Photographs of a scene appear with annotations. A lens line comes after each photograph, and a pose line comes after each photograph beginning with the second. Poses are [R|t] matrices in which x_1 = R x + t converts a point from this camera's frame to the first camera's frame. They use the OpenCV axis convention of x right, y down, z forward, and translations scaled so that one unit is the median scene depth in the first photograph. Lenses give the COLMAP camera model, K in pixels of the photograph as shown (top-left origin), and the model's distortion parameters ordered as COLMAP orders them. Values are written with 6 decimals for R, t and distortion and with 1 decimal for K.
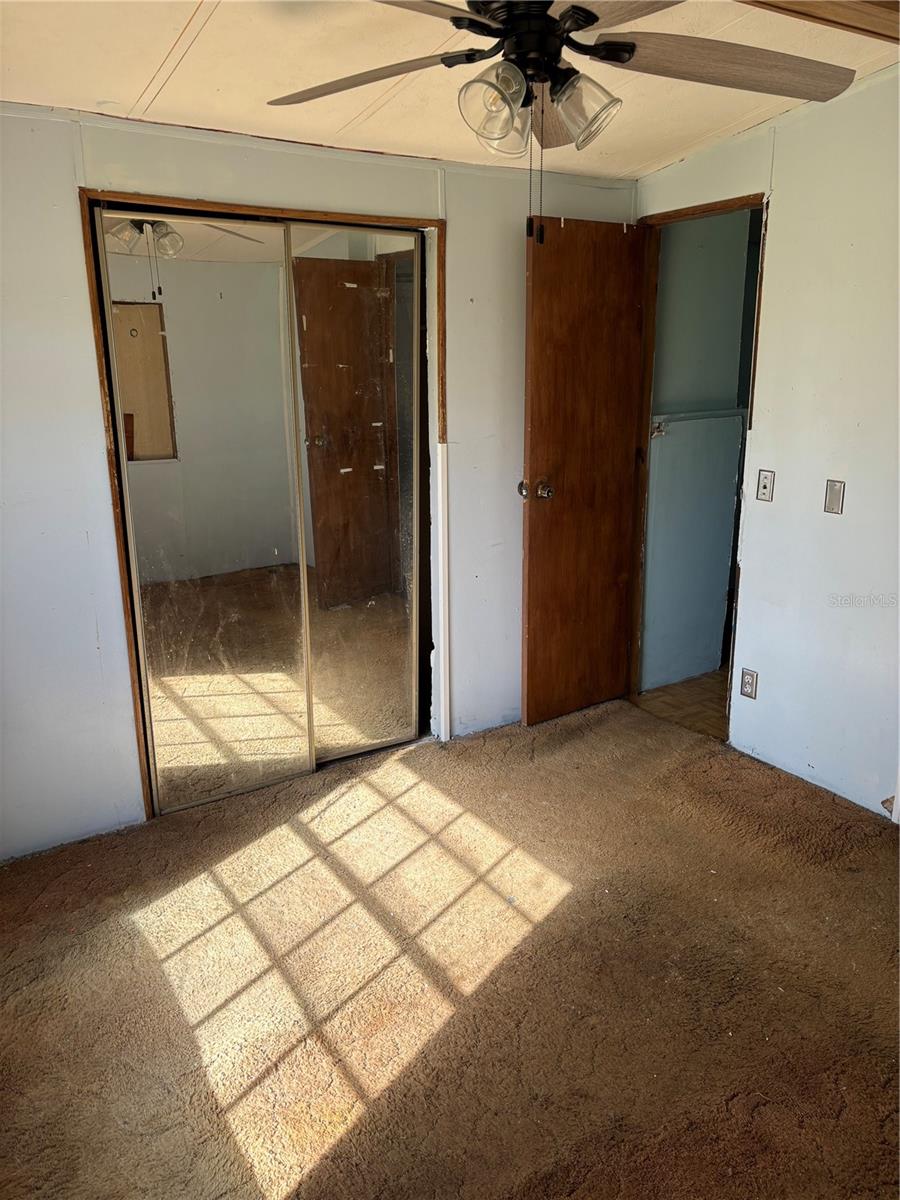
lens RADIAL K [[905.1, 0, 449.2], [0, 905.1, 600.3], [0, 0, 1]] dist [0.009971, 0.002720]
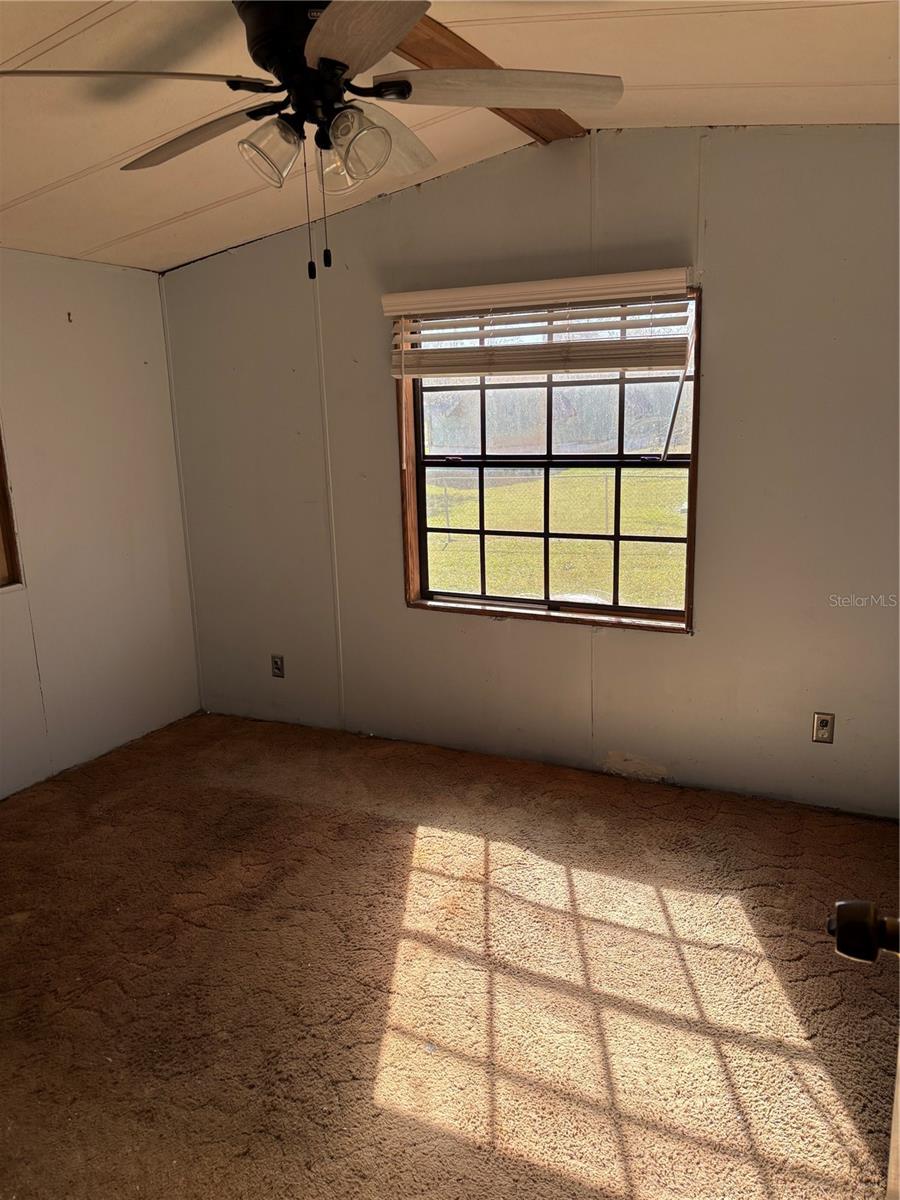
lens RADIAL K [[905.1, 0, 452.1], [0, 905.1, 602.5], [0, 0, 1]] dist [0.009971, 0.002720]
pose [[-0.855799, 0.145397, -0.496455, 0.395954], [-0.102137, 0.893306, 0.437690, -0.376044], [0.507125, 0.425282, -0.749640, 1.447425]]
